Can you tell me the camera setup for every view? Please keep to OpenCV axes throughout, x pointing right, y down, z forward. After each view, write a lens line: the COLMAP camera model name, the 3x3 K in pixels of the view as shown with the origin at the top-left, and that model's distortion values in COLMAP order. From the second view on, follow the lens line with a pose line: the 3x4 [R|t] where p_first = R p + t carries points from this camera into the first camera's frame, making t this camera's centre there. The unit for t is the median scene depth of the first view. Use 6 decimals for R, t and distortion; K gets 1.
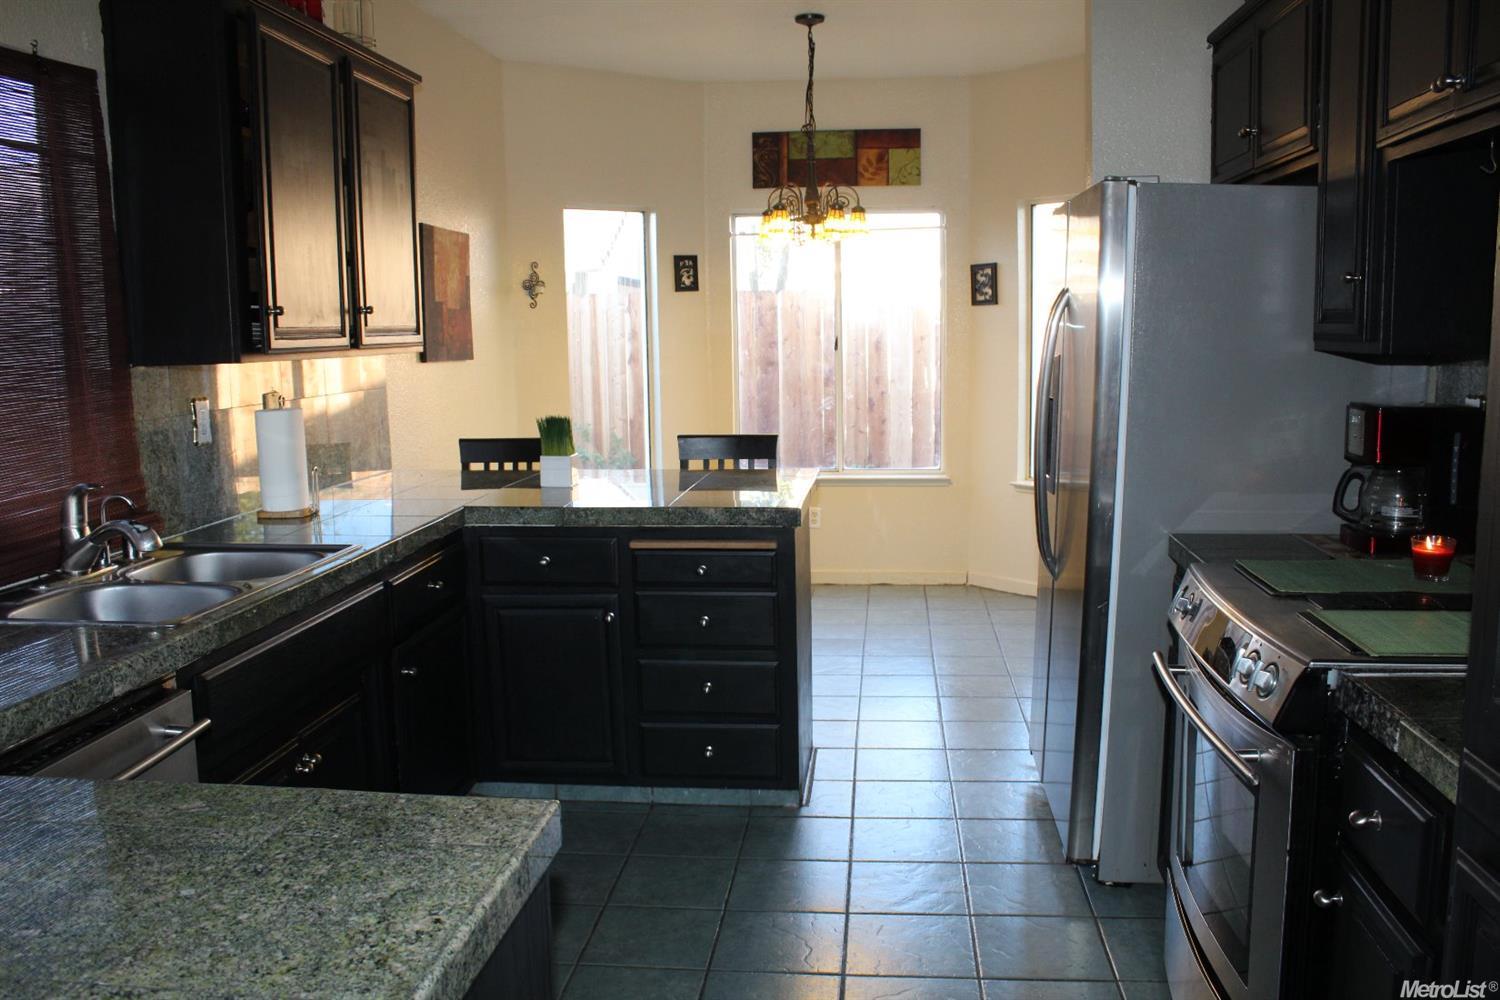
lens RADIAL K [[1256.1, 0, 758.8], [0, 1256.1, 498.7], [0, 0, 1]] dist [-0.132395, 0.092815]
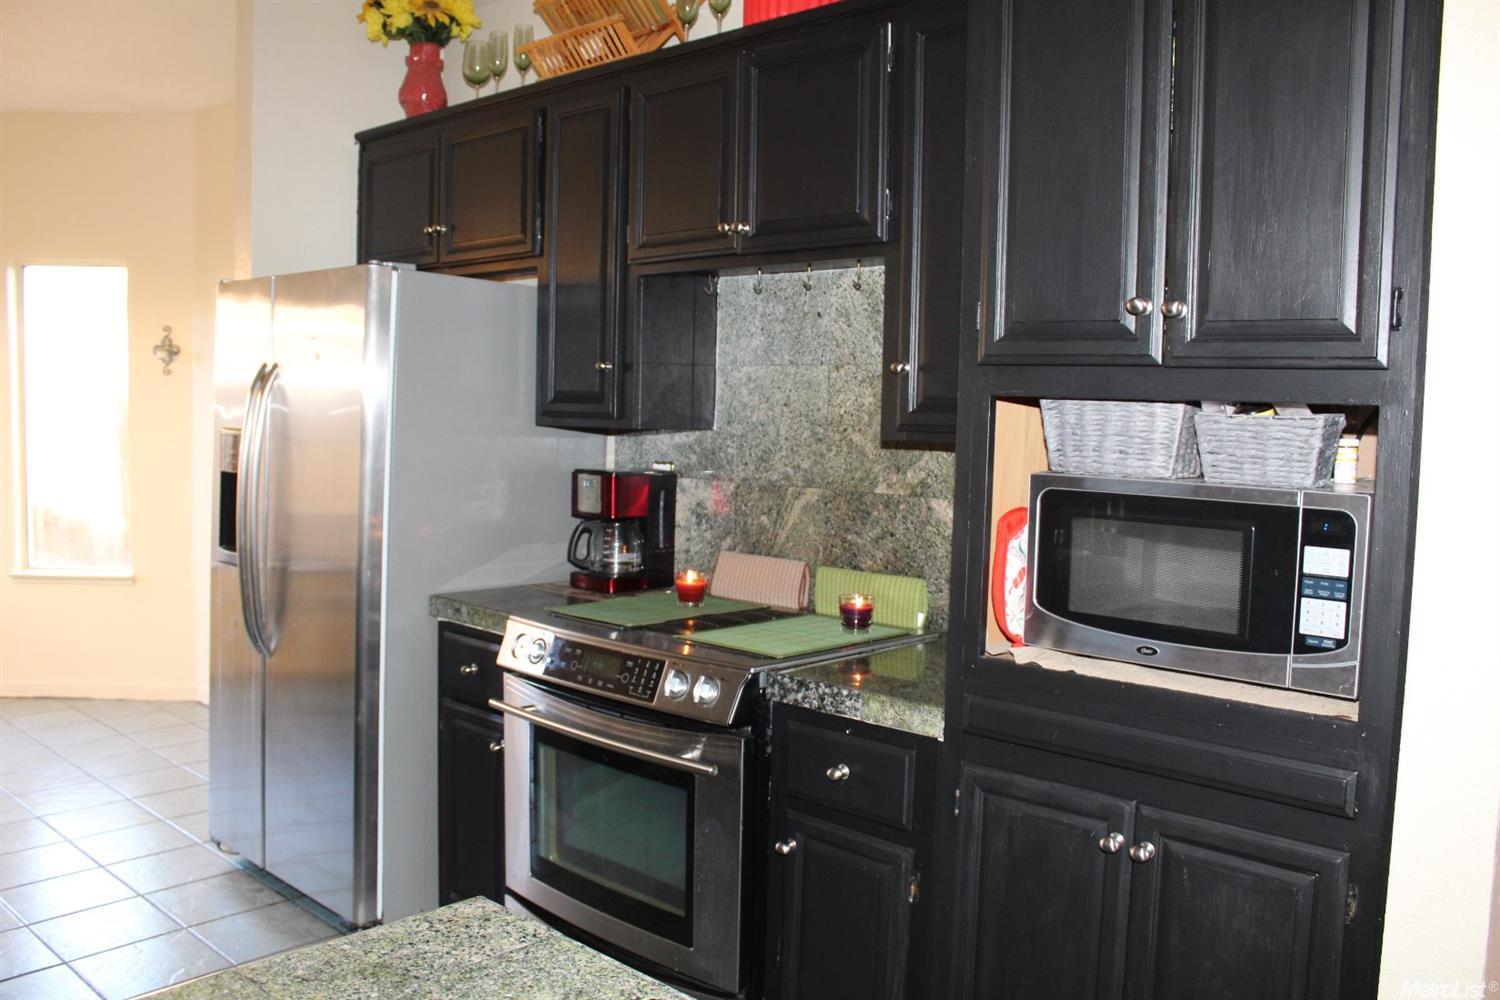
lens RADIAL K [[1256.1, 0, 762.0], [0, 1256.1, 497.9], [0, 0, 1]] dist [-0.132395, 0.092815]
pose [[0.616847, -0.037922, 0.786169, -0.368193], [0.084475, 0.996259, -0.018226, -0.013333], [-0.782537, 0.077654, 0.617742, 0.104938]]
